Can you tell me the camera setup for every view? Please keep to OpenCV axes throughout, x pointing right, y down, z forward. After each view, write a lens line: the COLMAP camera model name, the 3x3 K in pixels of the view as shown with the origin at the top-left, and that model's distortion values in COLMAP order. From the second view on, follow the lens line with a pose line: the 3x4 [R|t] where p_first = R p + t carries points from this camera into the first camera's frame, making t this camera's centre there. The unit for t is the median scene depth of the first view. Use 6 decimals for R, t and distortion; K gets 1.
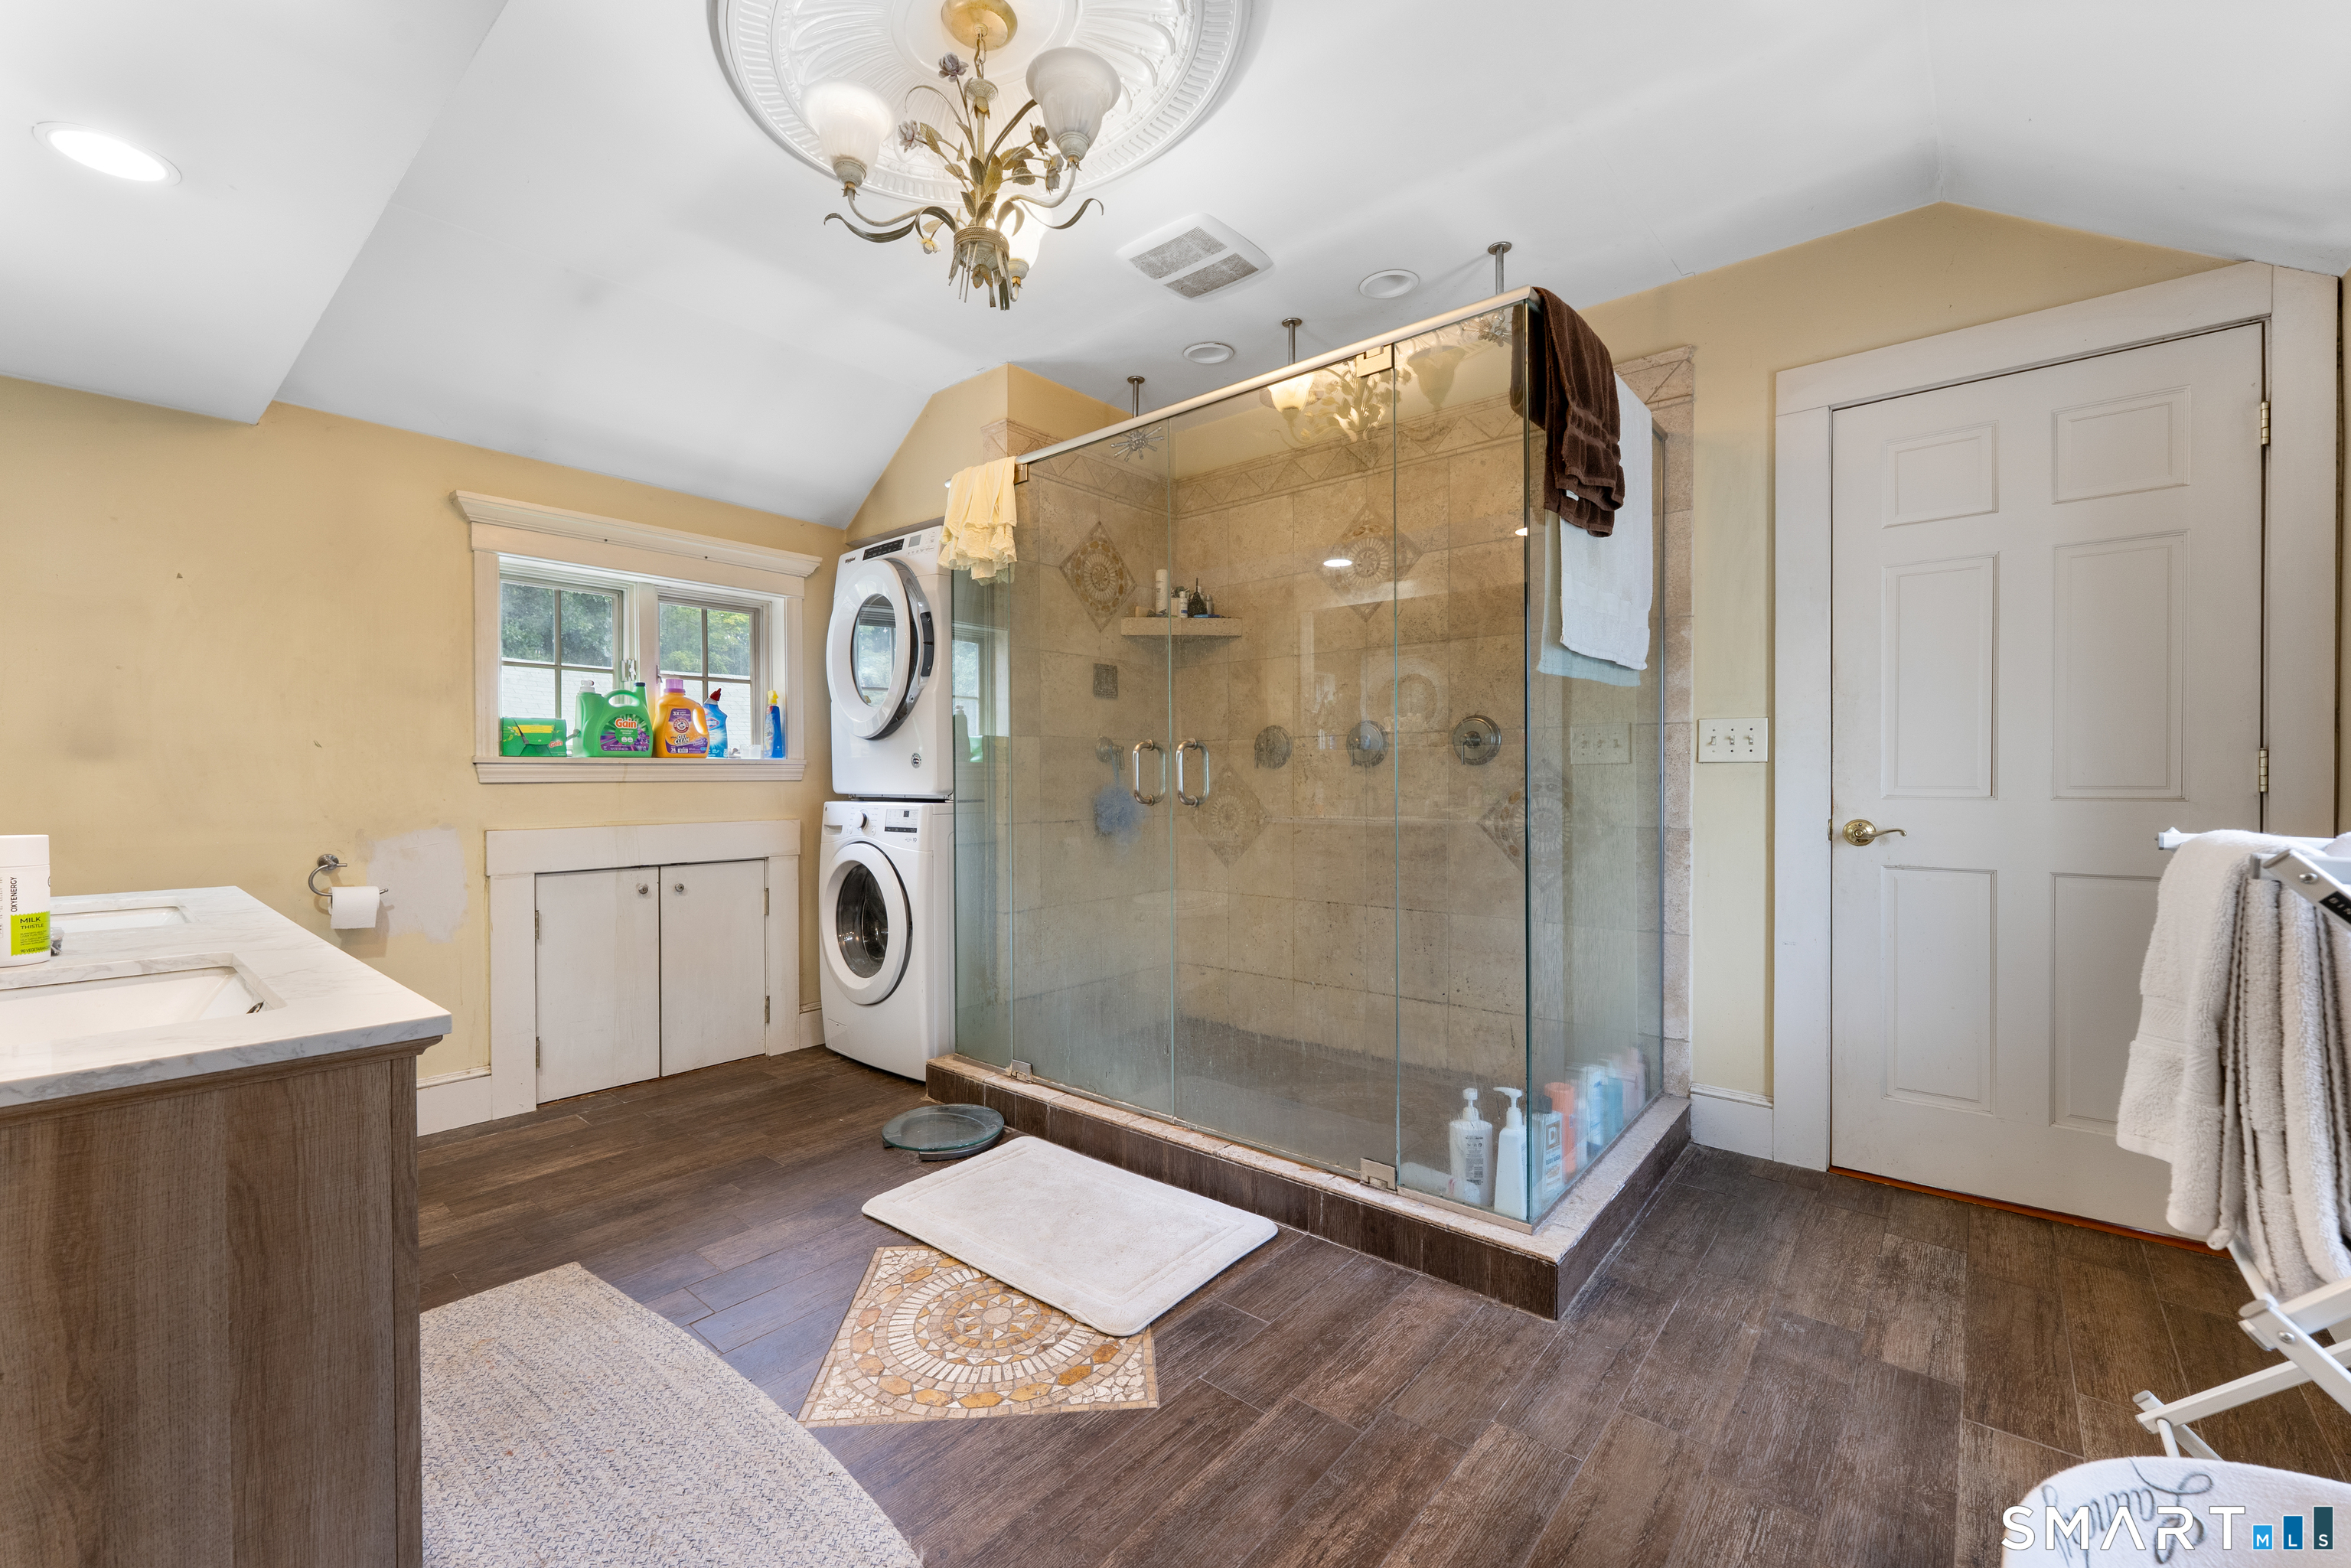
lens RADIAL K [[960.3, 0, 1168.9], [0, 960.3, 785.9], [0, 0, 1]] dist [0.002177, 0.000284]
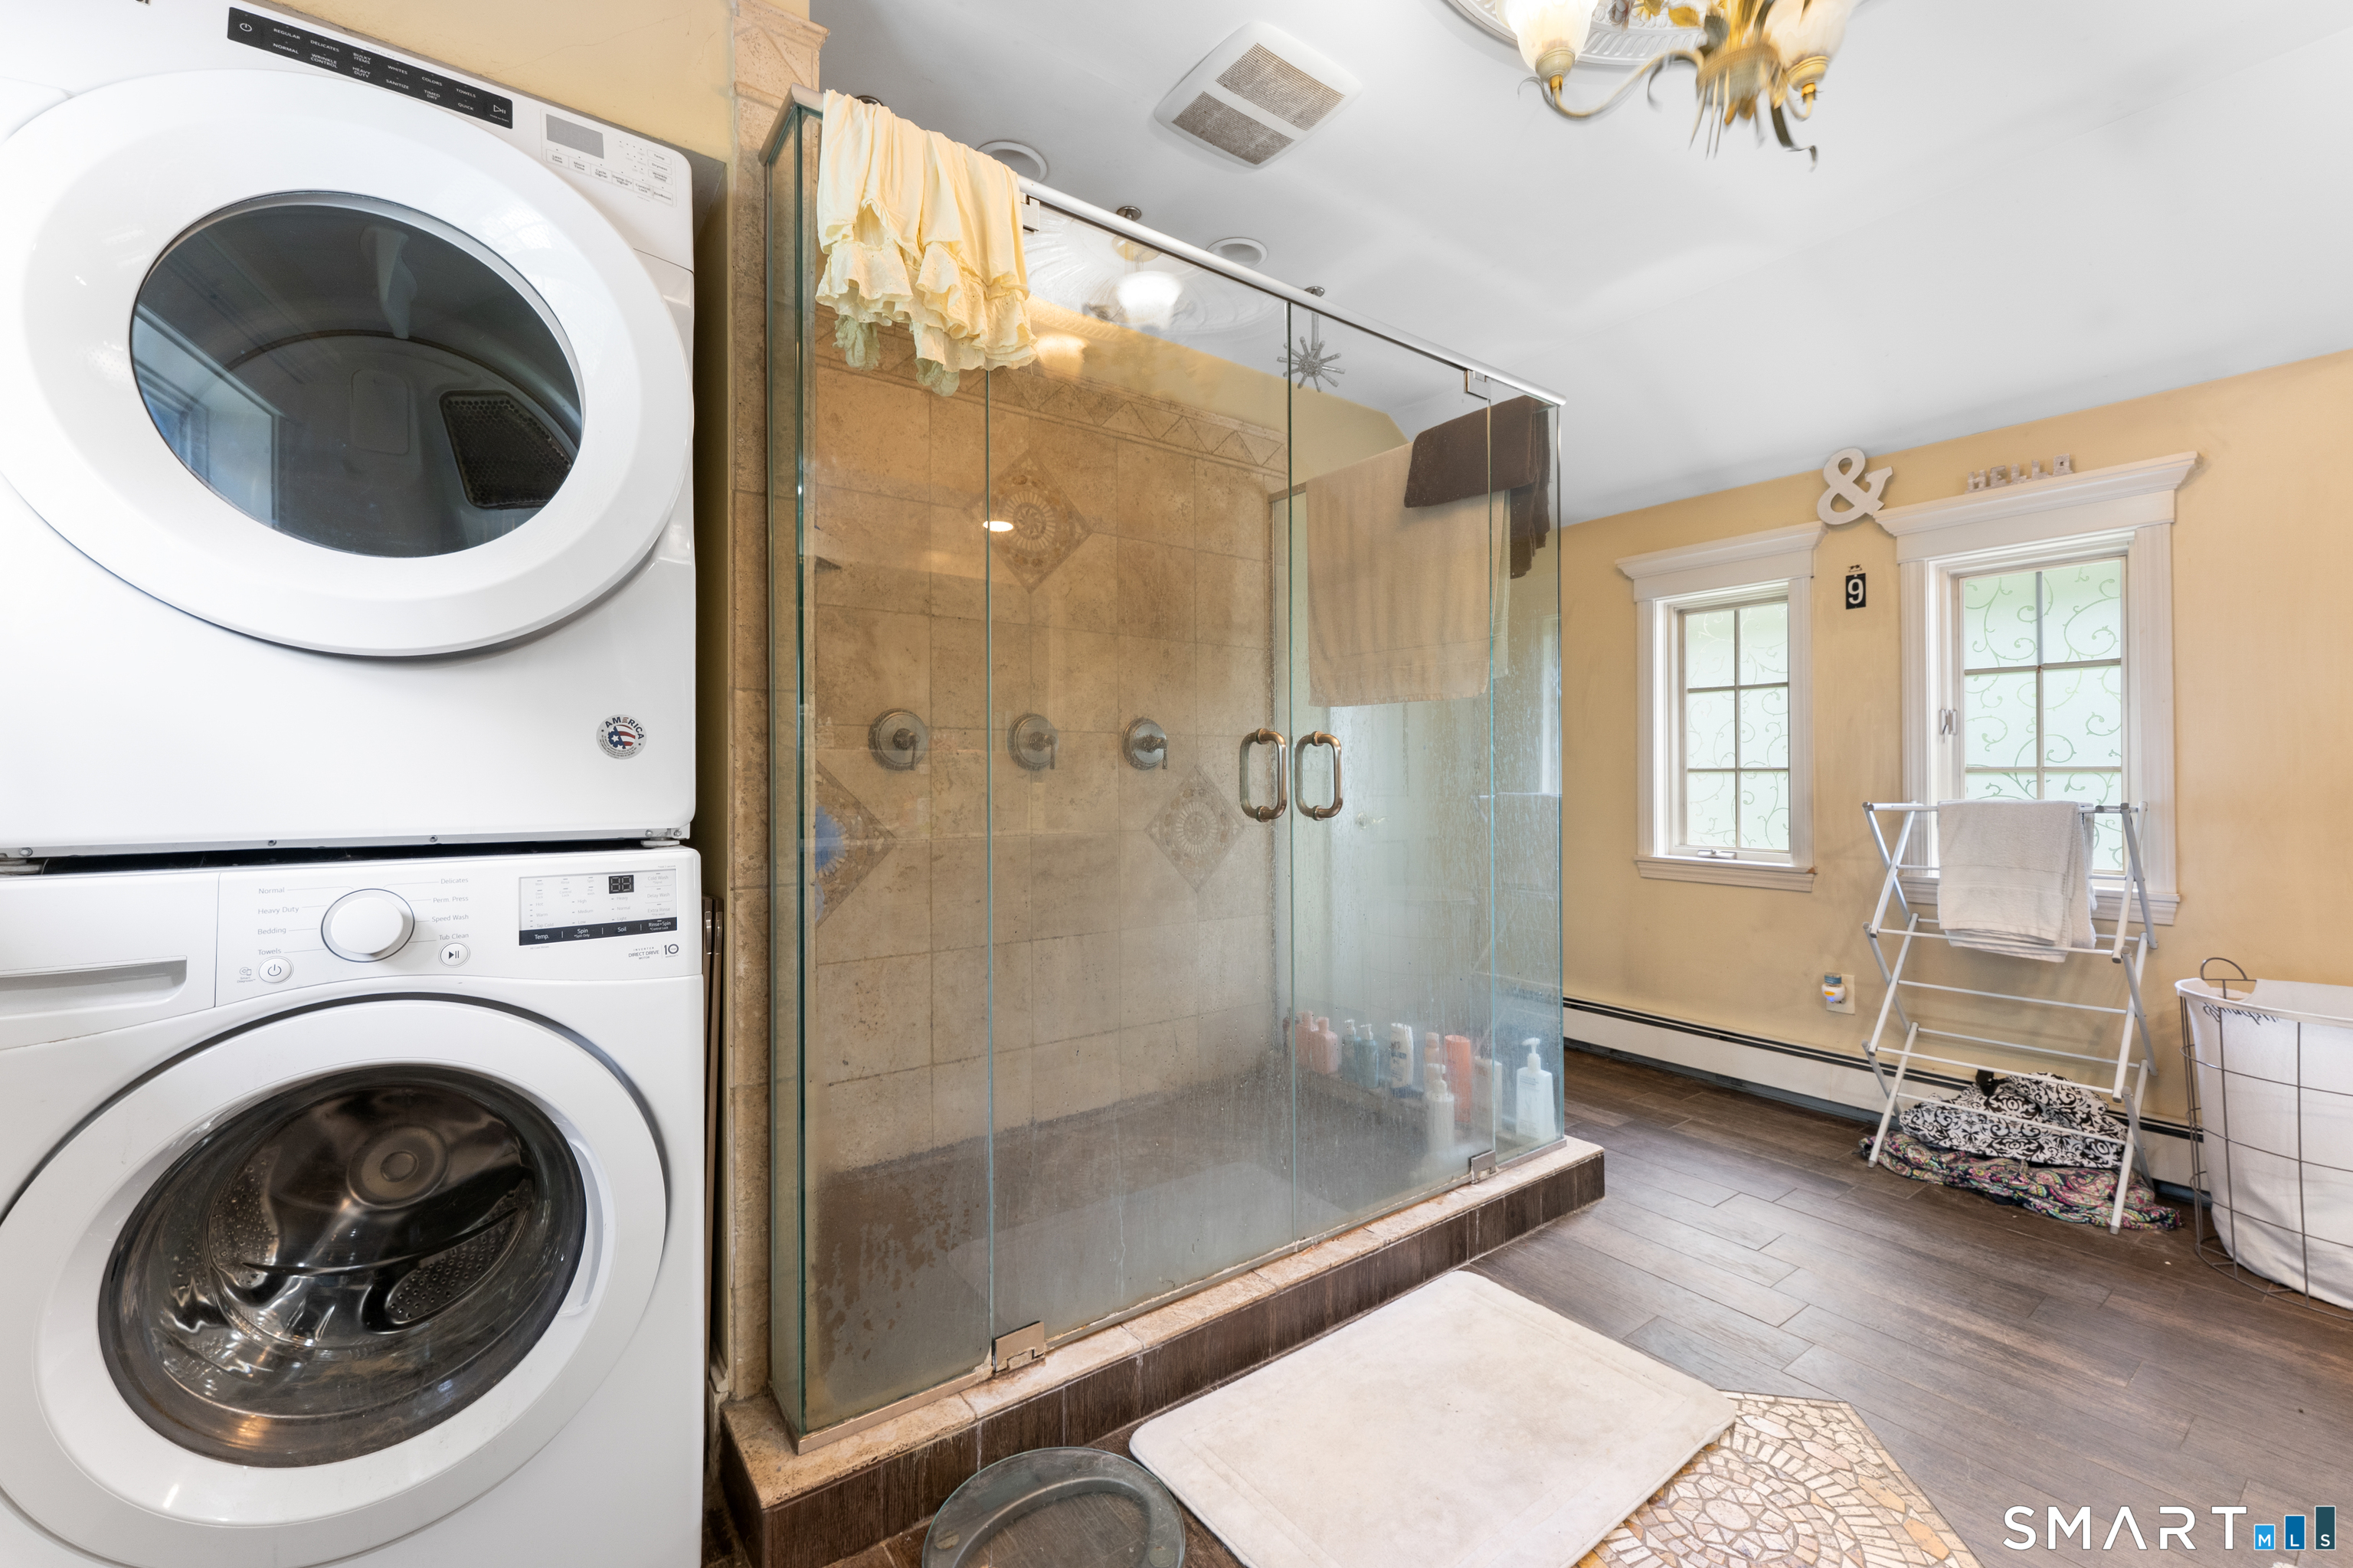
lens RADIAL K [[961.2, 0, 1173.5], [0, 961.2, 774.2], [0, 0, 1]] dist [0.002177, 0.000284]
pose [[0.235160, 0.008529, 0.971919, -0.591651], [0.010506, 0.999881, -0.011317, -0.006344], [-0.971900, 0.012872, 0.235042, 0.729566]]
